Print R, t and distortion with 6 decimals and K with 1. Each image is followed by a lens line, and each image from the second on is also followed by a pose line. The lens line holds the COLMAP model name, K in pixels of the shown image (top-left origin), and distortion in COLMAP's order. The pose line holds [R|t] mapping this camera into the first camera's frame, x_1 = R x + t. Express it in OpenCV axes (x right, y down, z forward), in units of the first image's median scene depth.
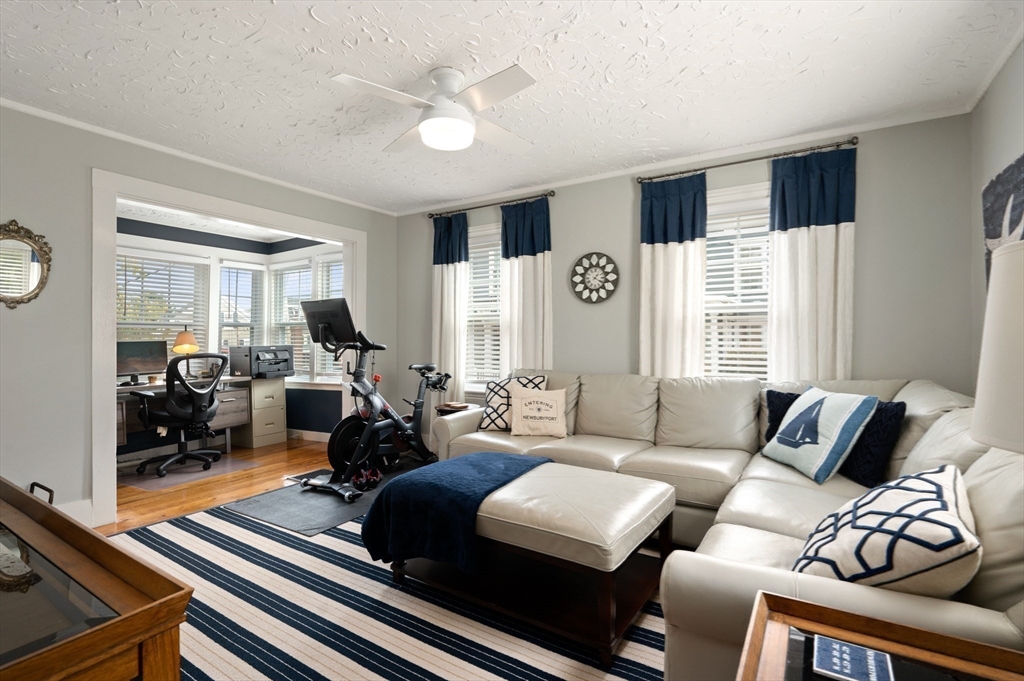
lens RADIAL K [[481.1, 0, 511.8], [0, 481.1, 326.8], [0, 0, 1]] dist [-0.001031, -0.000434]
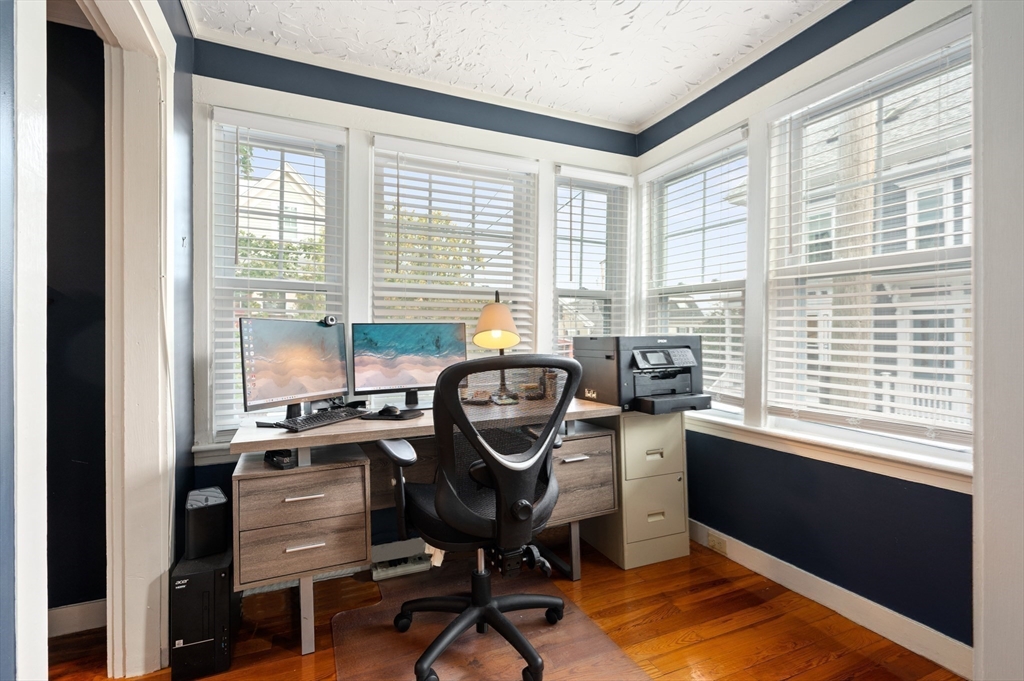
lens RADIAL K [[481.1, 0, 511.8], [0, 481.1, 326.8], [0, 0, 1]] dist [-0.001031, -0.000434]
pose [[0.815815, 0.004318, -0.578297, -0.365110], [0.006587, 0.999838, 0.016757, 0.023855], [0.578276, -0.017480, 0.815654, 0.582294]]
